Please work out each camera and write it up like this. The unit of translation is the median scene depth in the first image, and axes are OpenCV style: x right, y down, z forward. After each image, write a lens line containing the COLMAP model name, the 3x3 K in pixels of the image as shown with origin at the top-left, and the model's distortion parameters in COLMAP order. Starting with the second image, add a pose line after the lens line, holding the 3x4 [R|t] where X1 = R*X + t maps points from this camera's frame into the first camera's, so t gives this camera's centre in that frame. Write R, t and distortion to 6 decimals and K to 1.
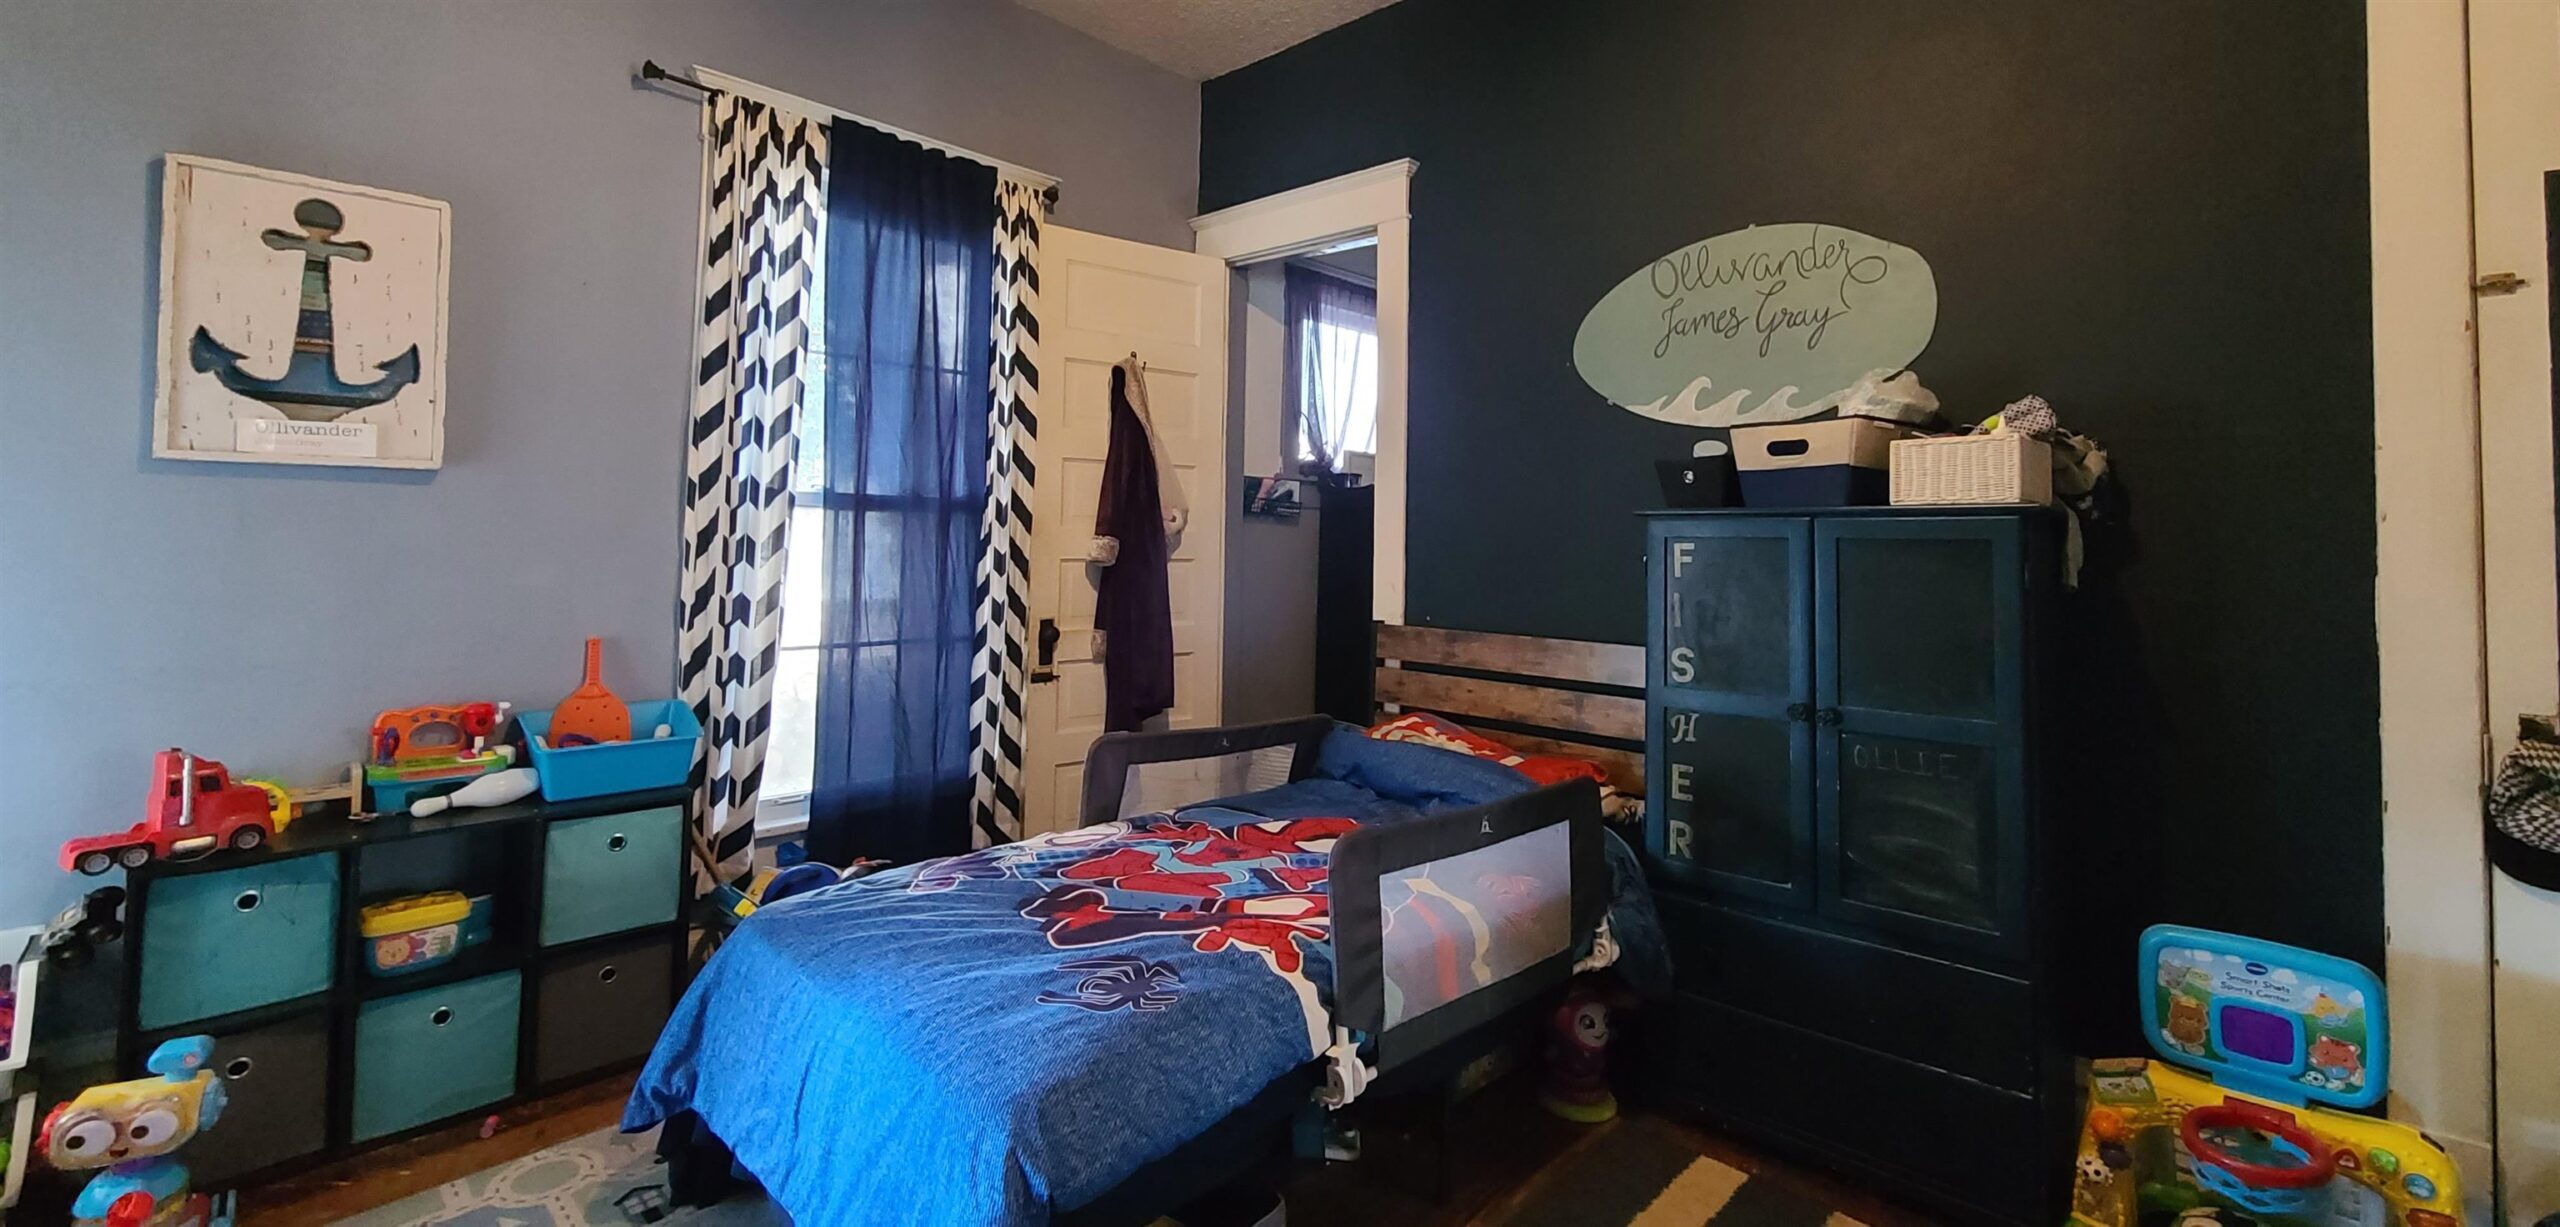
lens RADIAL K [[1055.7, 0, 1279.2], [0, 1055.7, 490.8], [0, 0, 1]] dist [-0.001339, 0.000054]
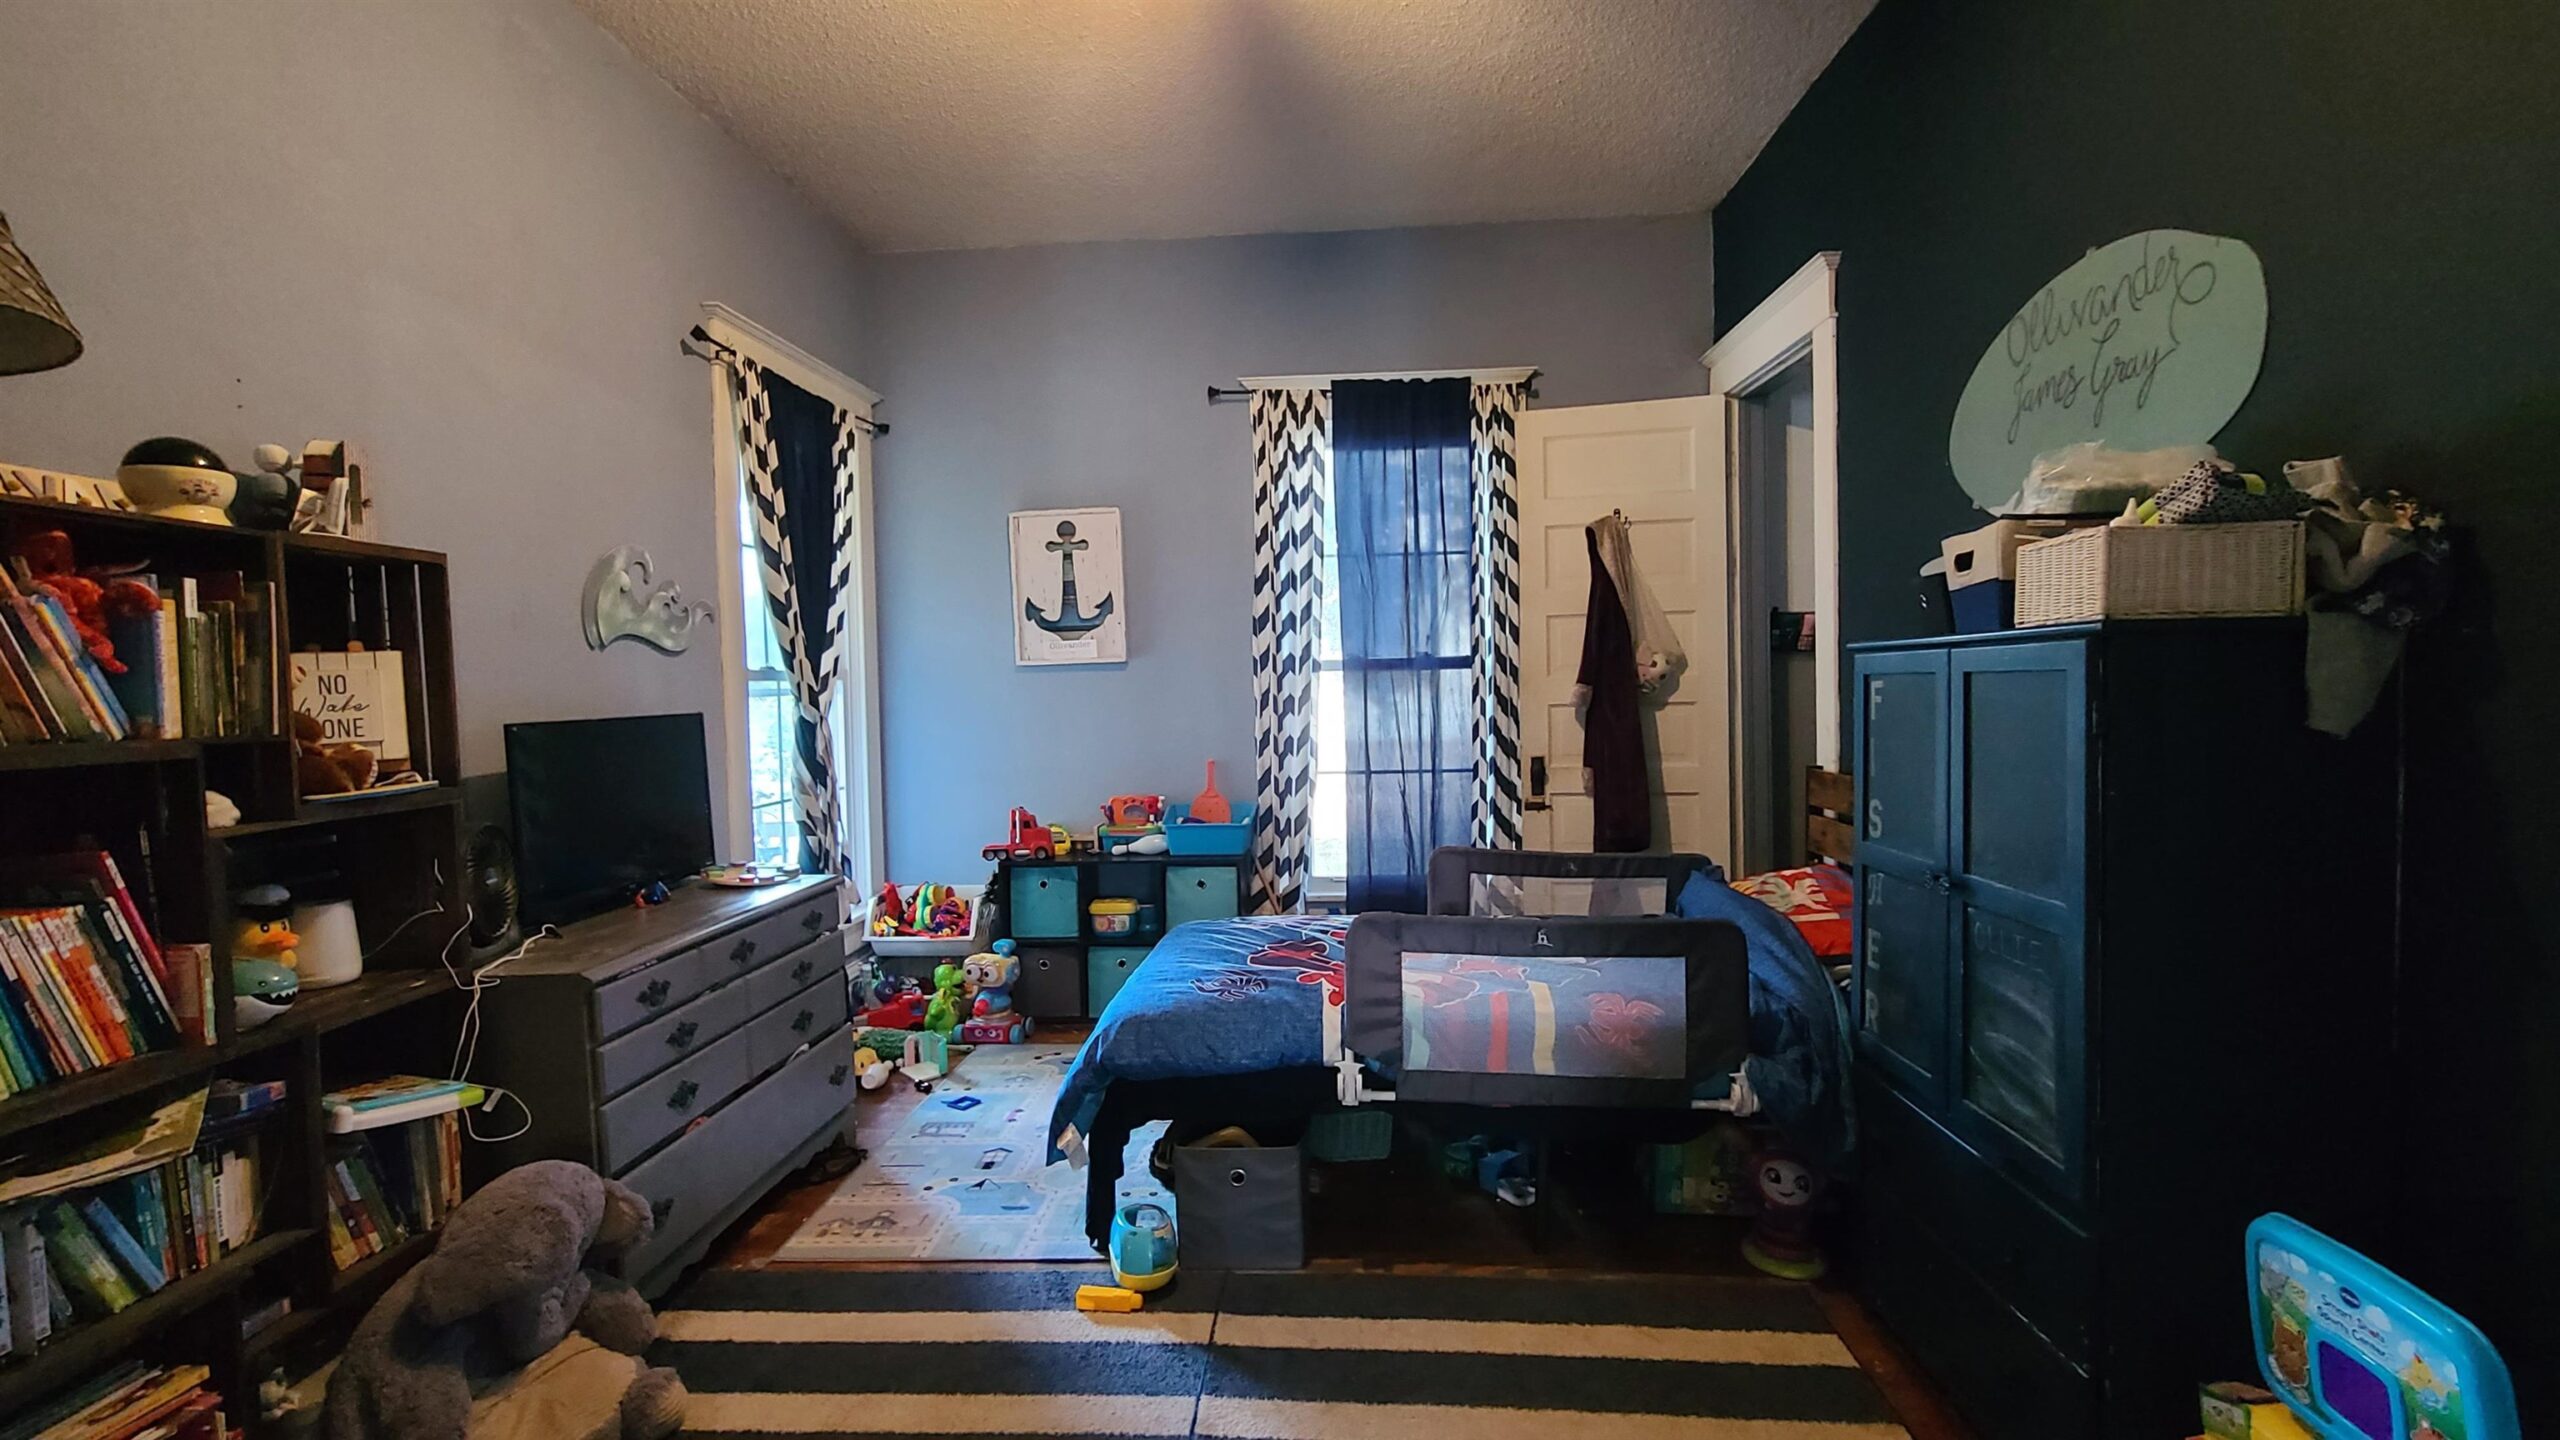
lens RADIAL K [[1049.0, 0, 1275.2], [0, 1049.0, 713.3], [0, 0, 1]] dist [0.001304, 0.000081]
pose [[0.644745, -0.012892, -0.764289, 0.585615], [0.068409, 0.996819, 0.040895, 0.009149], [0.761330, -0.078651, 0.643576, 0.052912]]
